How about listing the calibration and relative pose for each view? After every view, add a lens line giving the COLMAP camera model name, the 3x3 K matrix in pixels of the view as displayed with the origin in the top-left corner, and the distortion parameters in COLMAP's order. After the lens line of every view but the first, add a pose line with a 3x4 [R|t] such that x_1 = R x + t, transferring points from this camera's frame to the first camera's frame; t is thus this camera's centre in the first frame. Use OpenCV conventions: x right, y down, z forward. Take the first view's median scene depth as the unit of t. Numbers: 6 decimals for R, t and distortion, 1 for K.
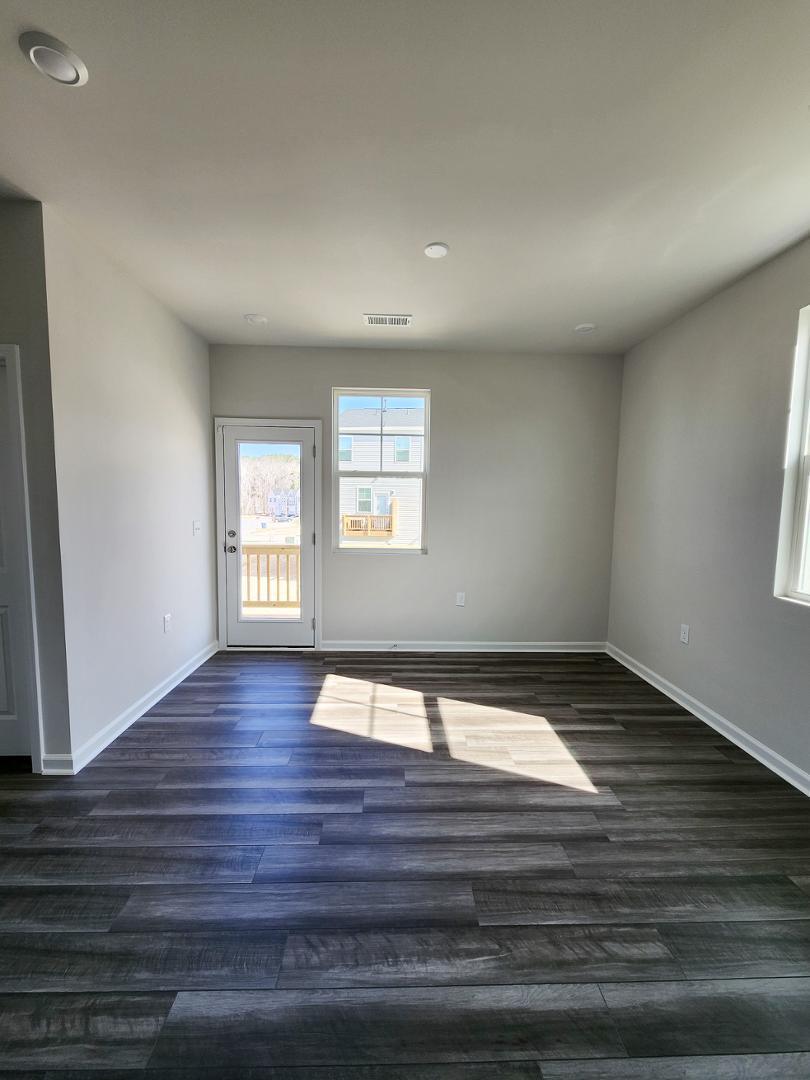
lens RADIAL K [[439.2, 0, 405.0], [0, 439.2, 540.0], [0, 0, 1]] dist [0.004525, -0.004599]
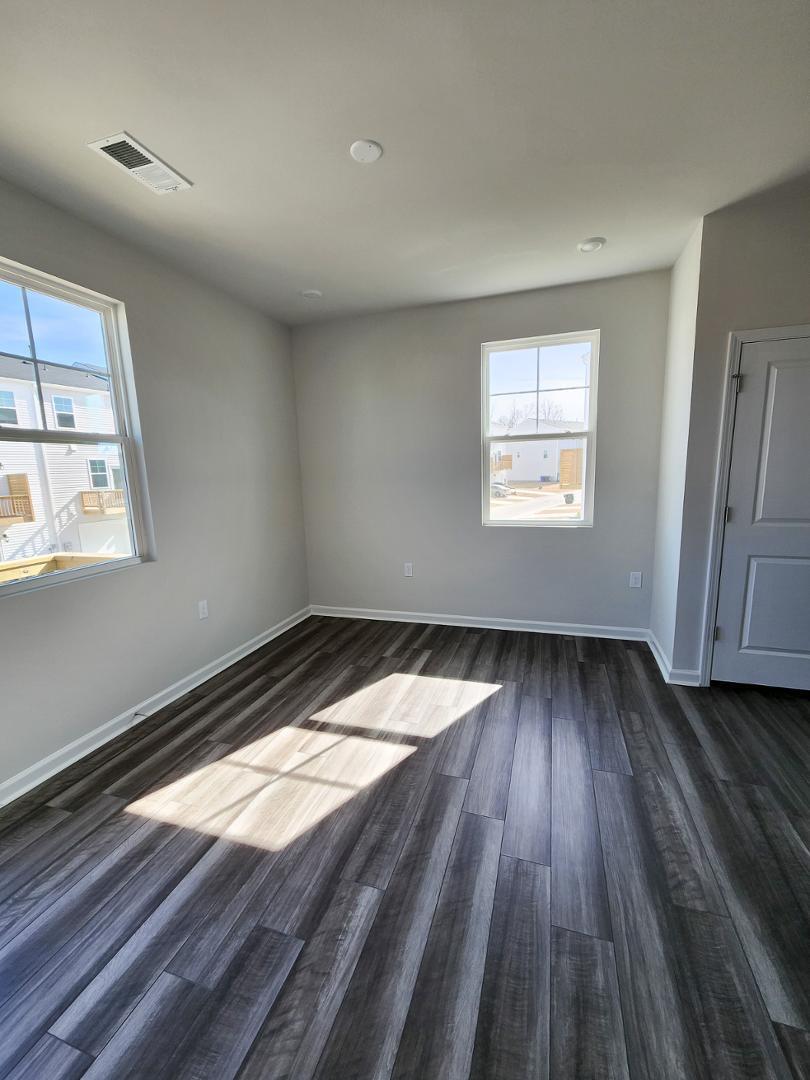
lens RADIAL K [[443.8, 0, 408.4], [0, 443.8, 540.0], [0, 0, 1]] dist [0.007764, -0.003430]
pose [[0.337144, -0.174534, 0.925133, -0.563632], [0.122165, 0.982468, 0.140831, -0.059429], [-0.933493, 0.065539, 0.352555, 0.513086]]
